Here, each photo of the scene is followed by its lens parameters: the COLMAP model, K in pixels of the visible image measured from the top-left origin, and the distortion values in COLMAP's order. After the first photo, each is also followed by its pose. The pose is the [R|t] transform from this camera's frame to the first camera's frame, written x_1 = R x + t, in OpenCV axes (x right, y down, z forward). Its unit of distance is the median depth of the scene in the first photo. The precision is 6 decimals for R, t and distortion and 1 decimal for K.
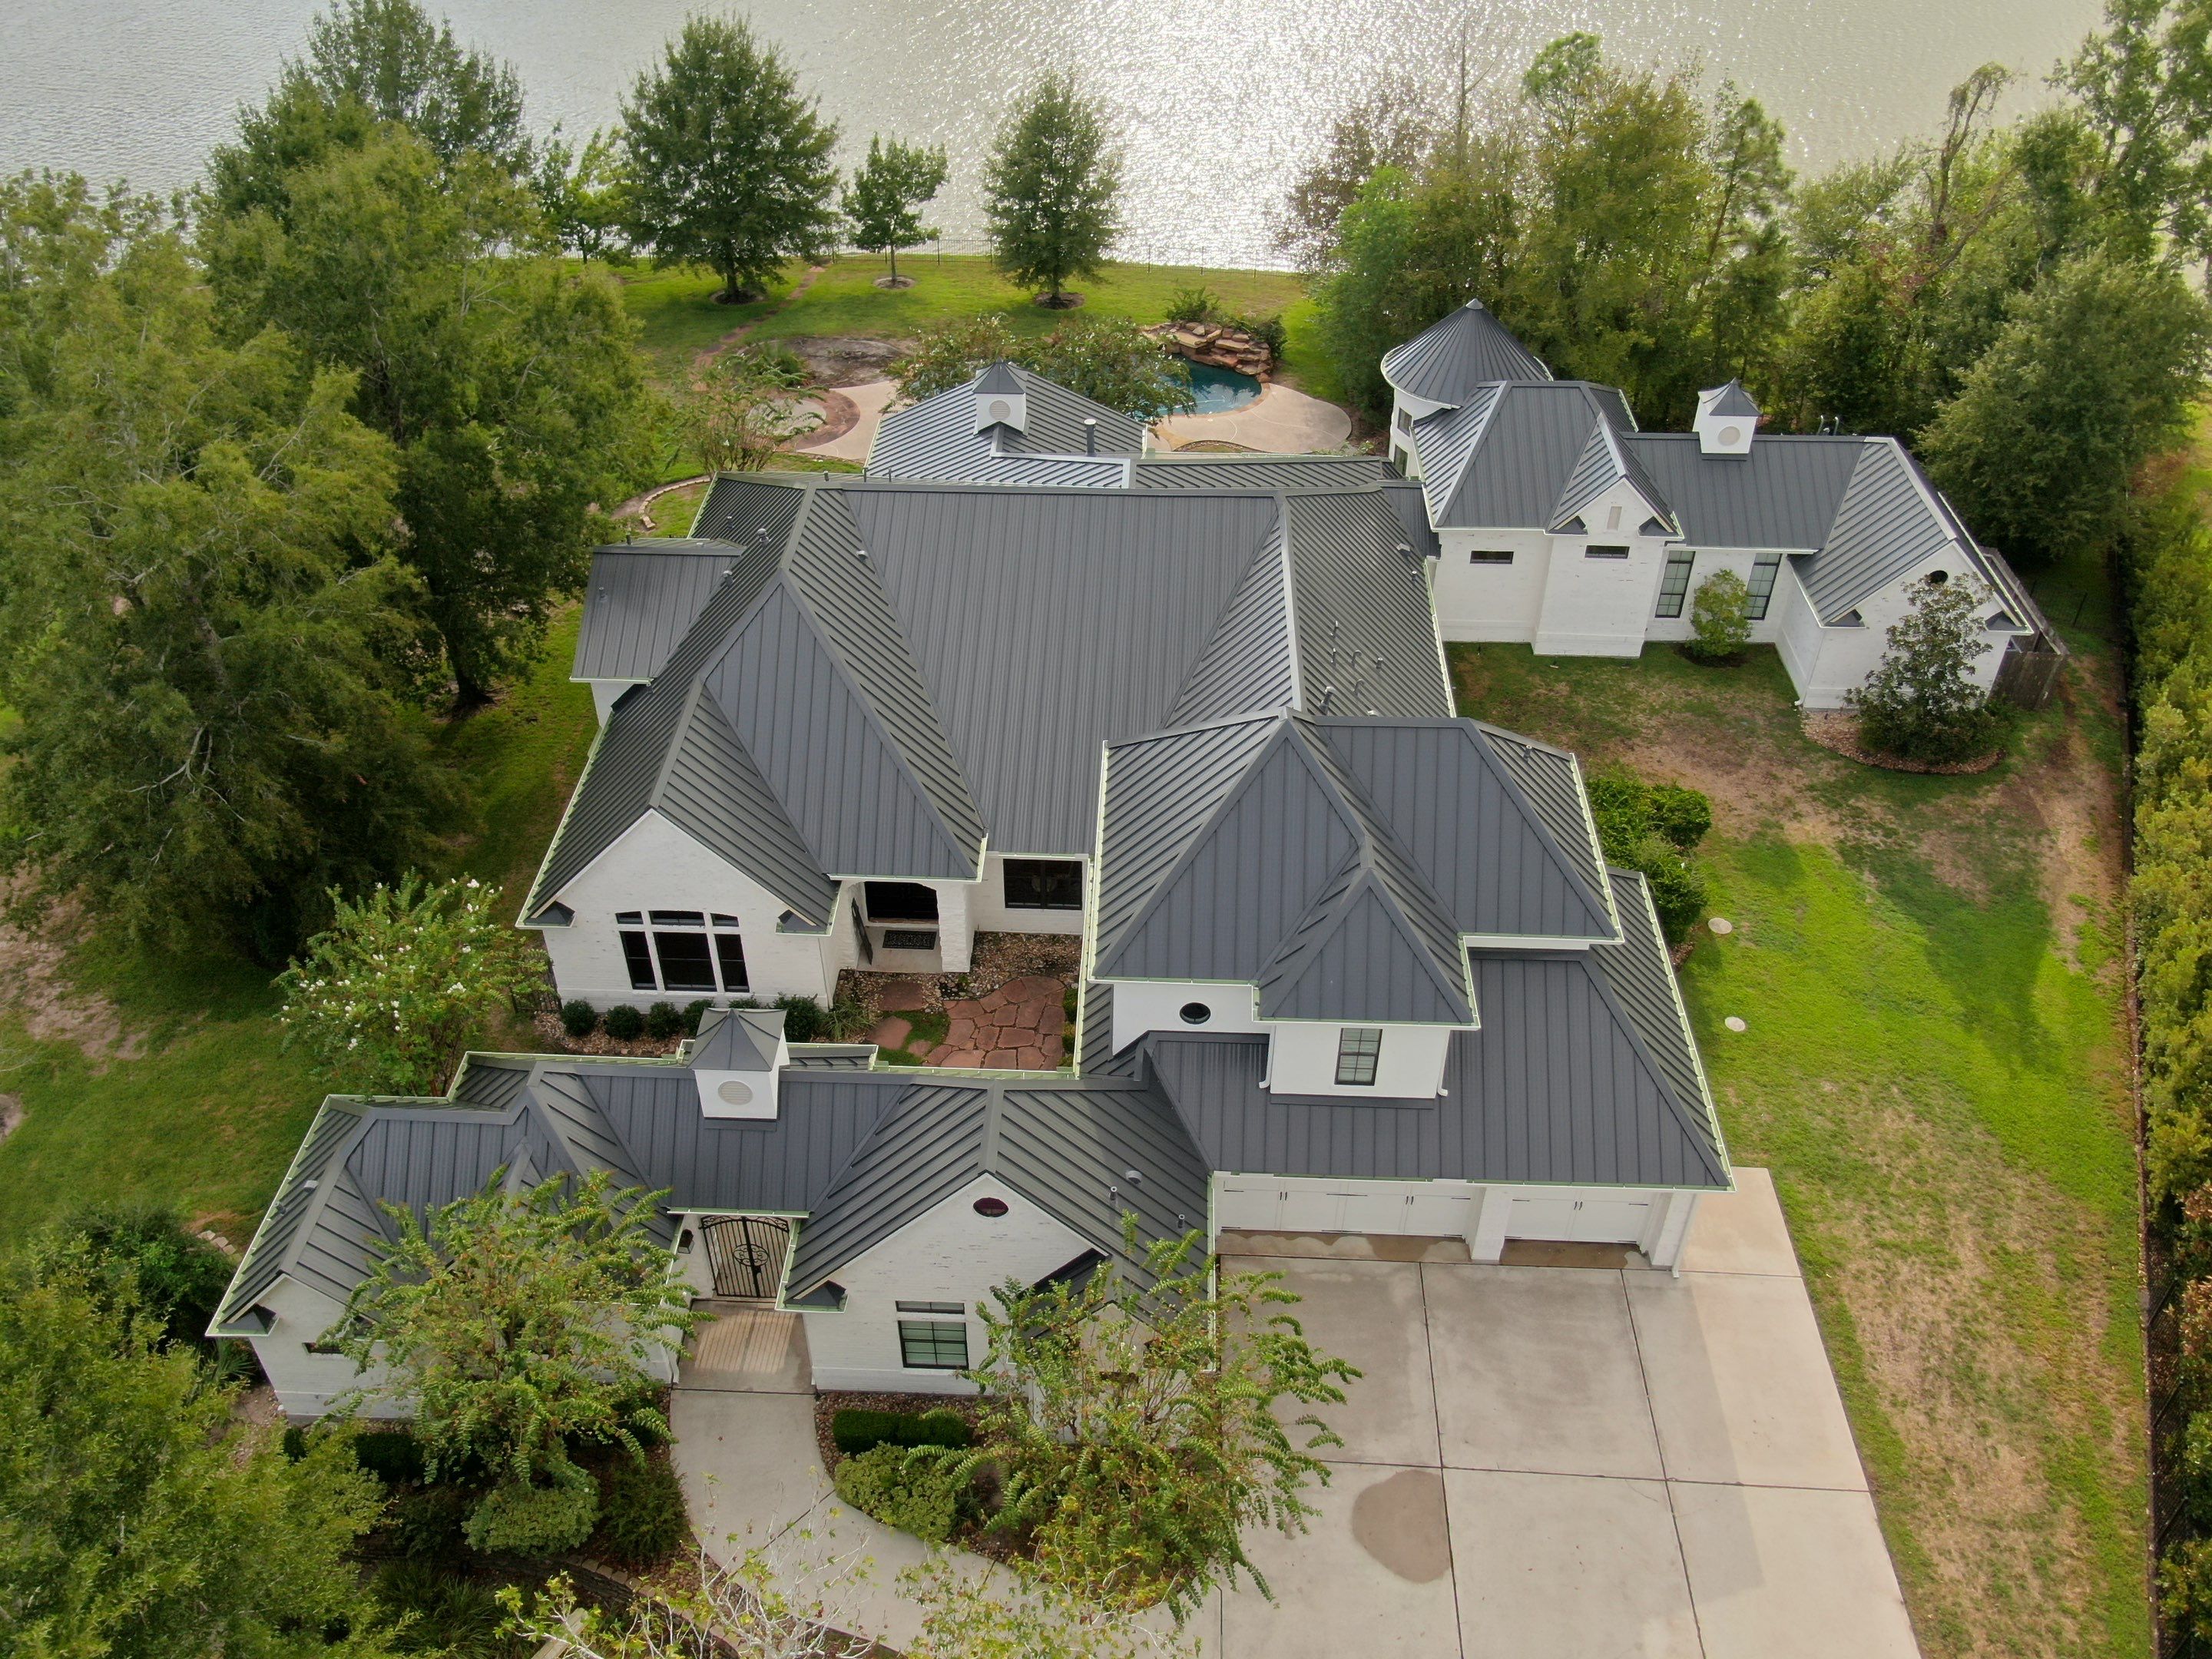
lens RADIAL K [[1780.4, 0, 1106.0], [0, 1780.4, 829.5], [0, 0, 1]] dist [-0.006183, 0.007365]
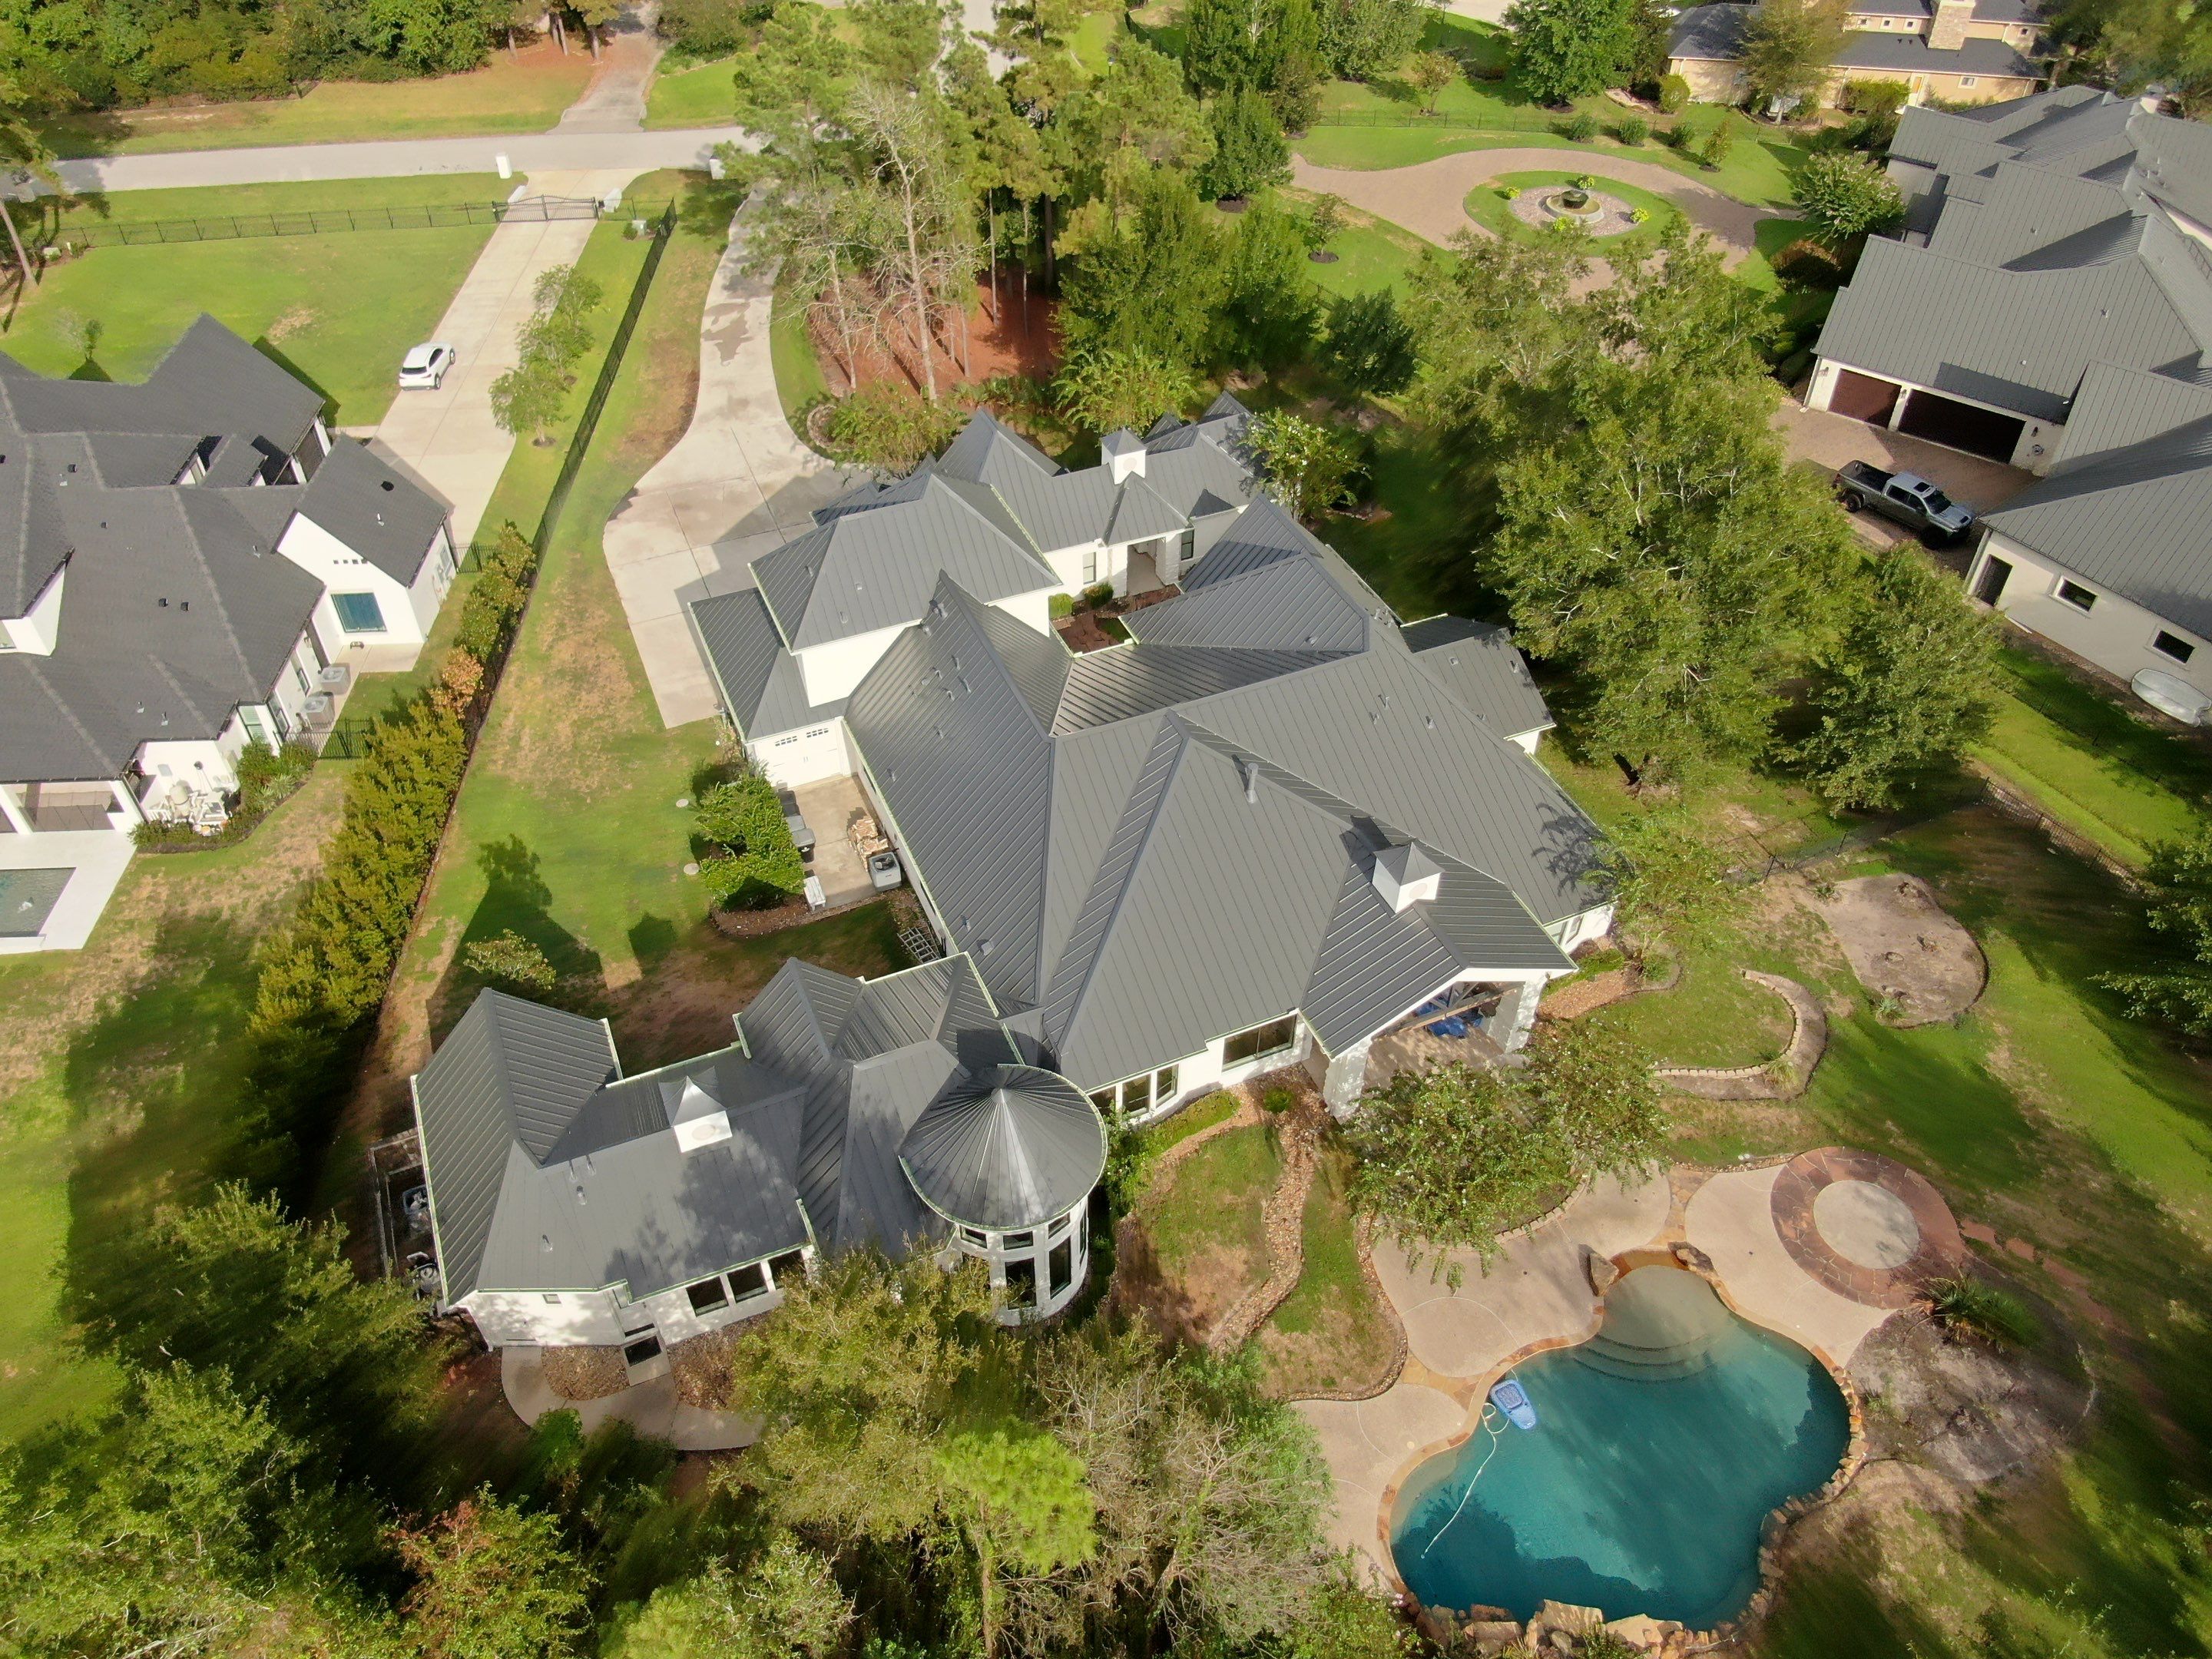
lens RADIAL K [[1682.0, 0, 1111.6], [0, 1682.0, 839.7], [0, 0, 1]] dist [-0.122072, 0.029870]
pose [[-0.902892, 0.297990, -0.309819, 0.462813], [-0.259897, 0.195667, 0.945604, -1.348158], [0.342402, 0.934300, -0.099220, 1.272865]]
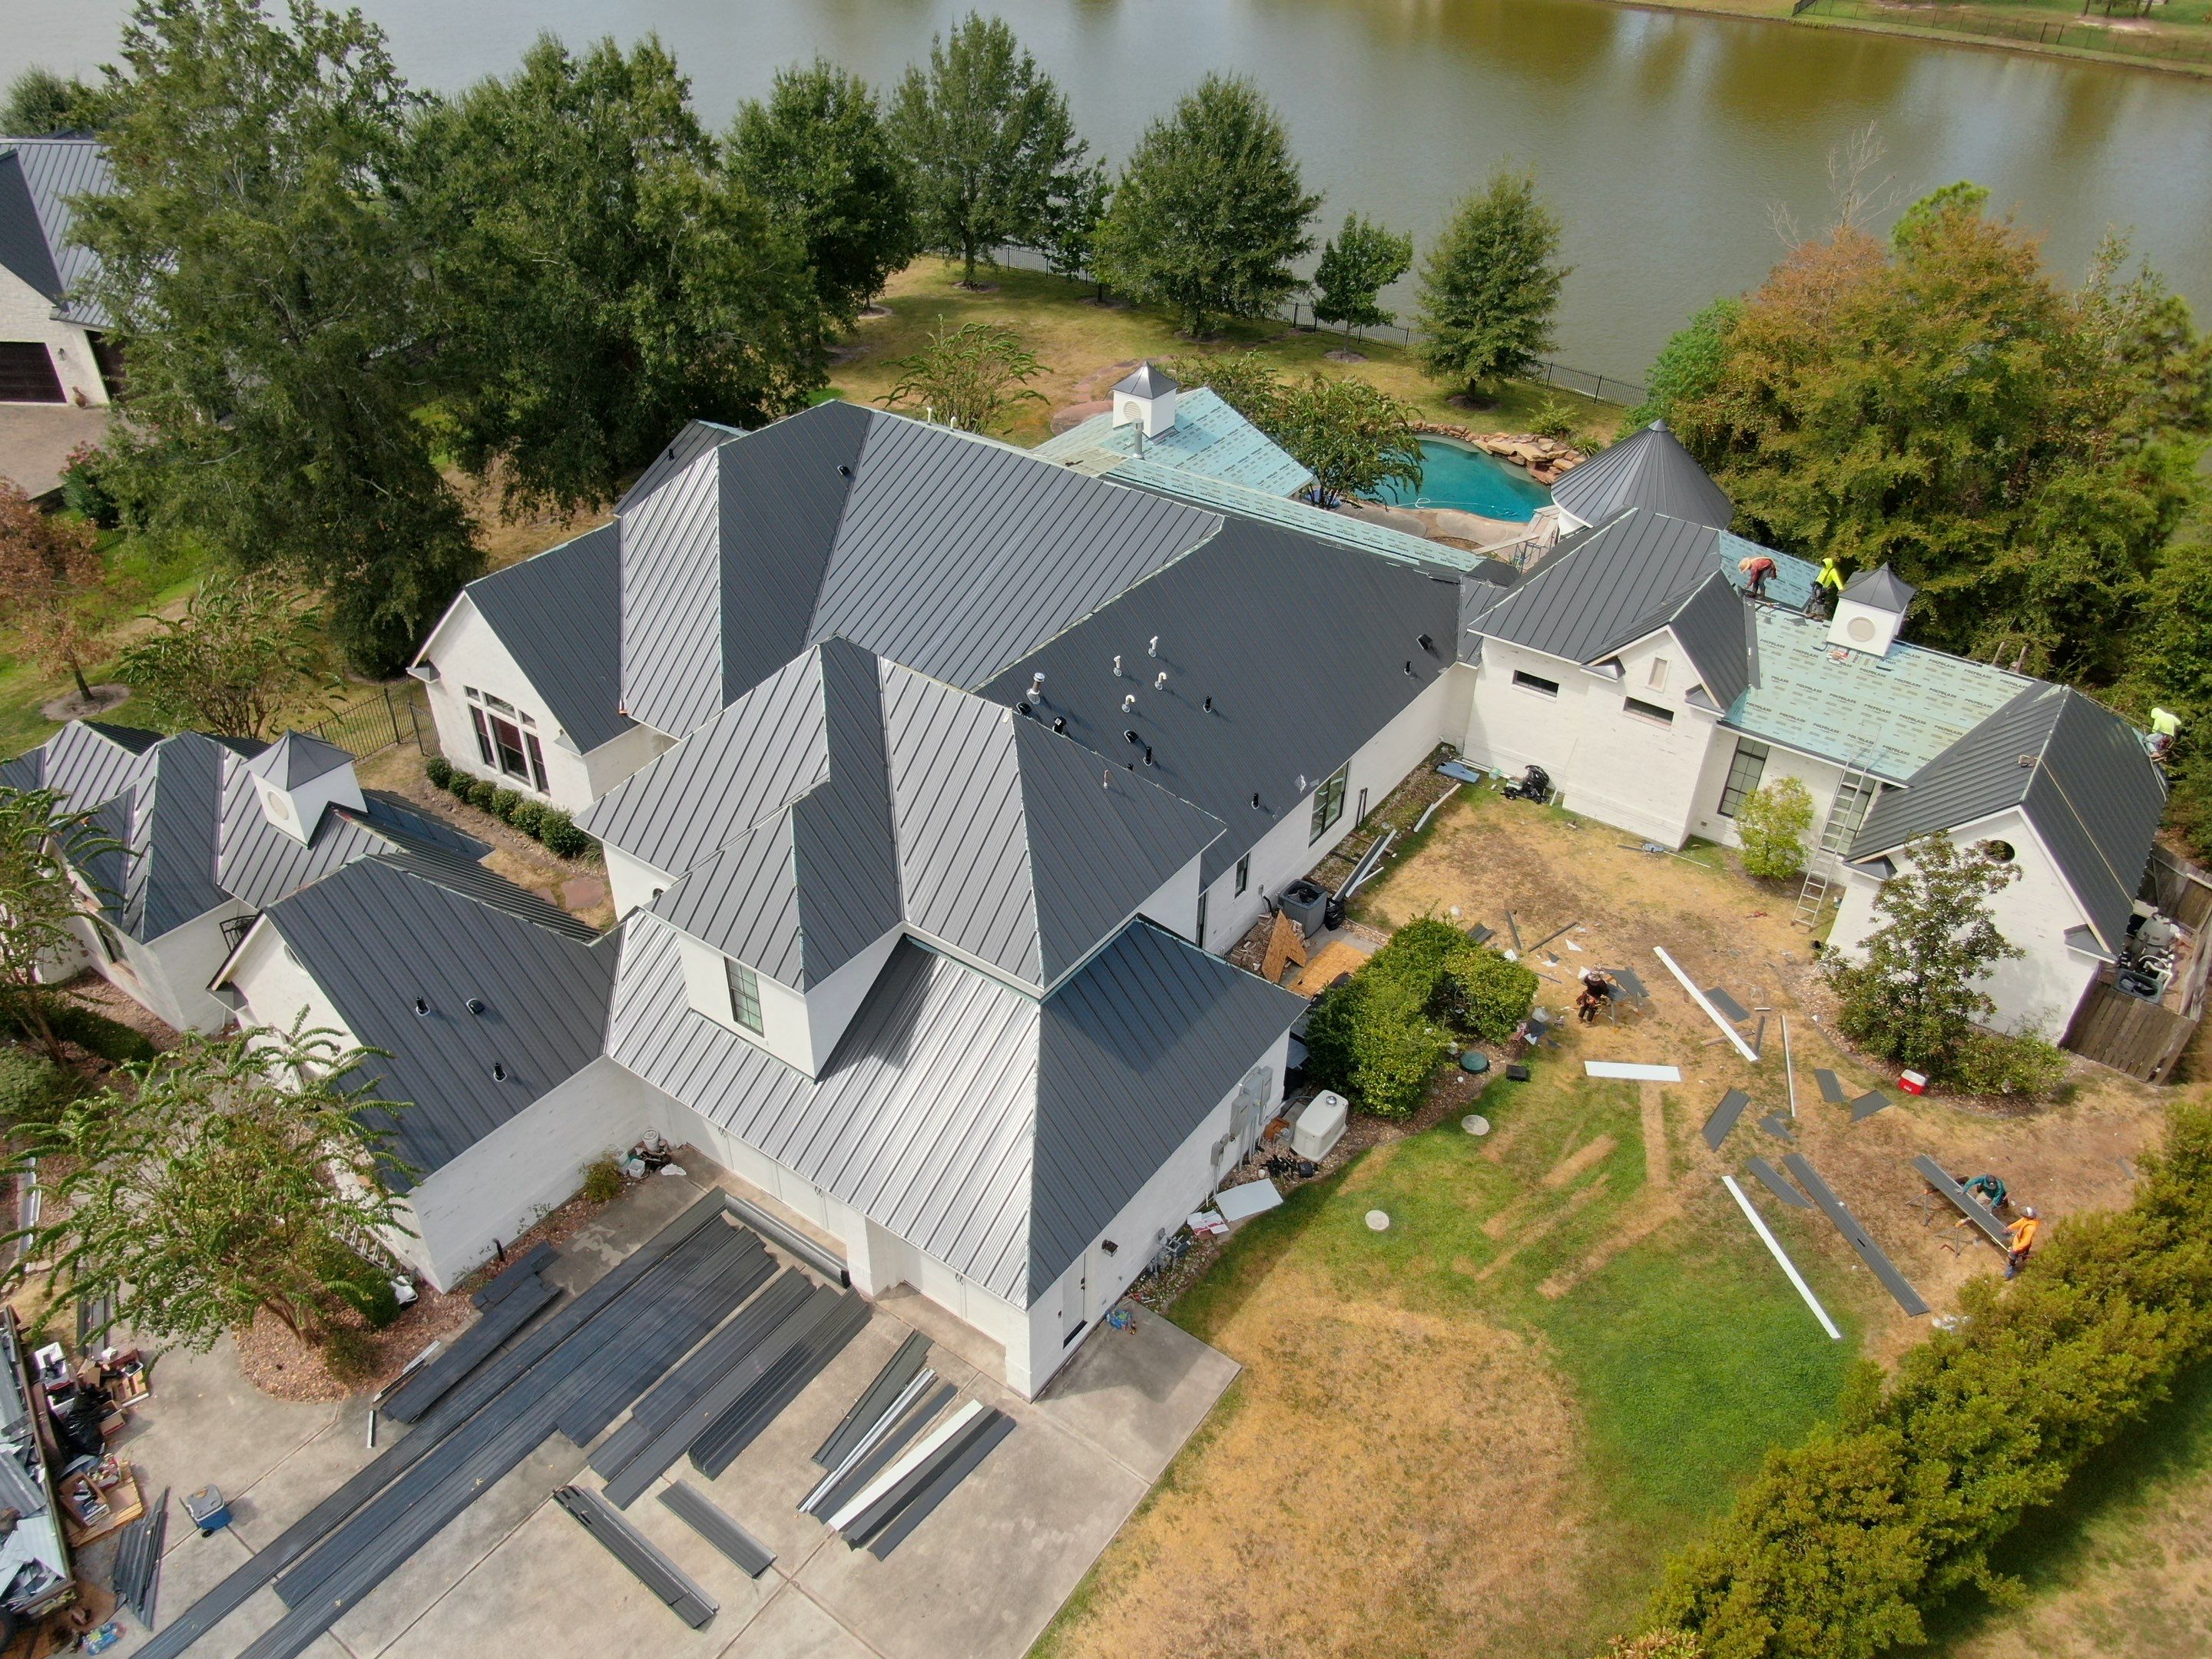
lens RADIAL K [[1604.5, 0, 1106.0], [0, 1604.5, 829.5], [0, 0, 1]] dist [-0.003911, -0.005071]
pose [[0.840222, 0.328276, -0.431581, 0.494330], [-0.355177, 0.934598, 0.019414, -0.029161], [0.409728, 0.136976, 0.901865, 0.242363]]
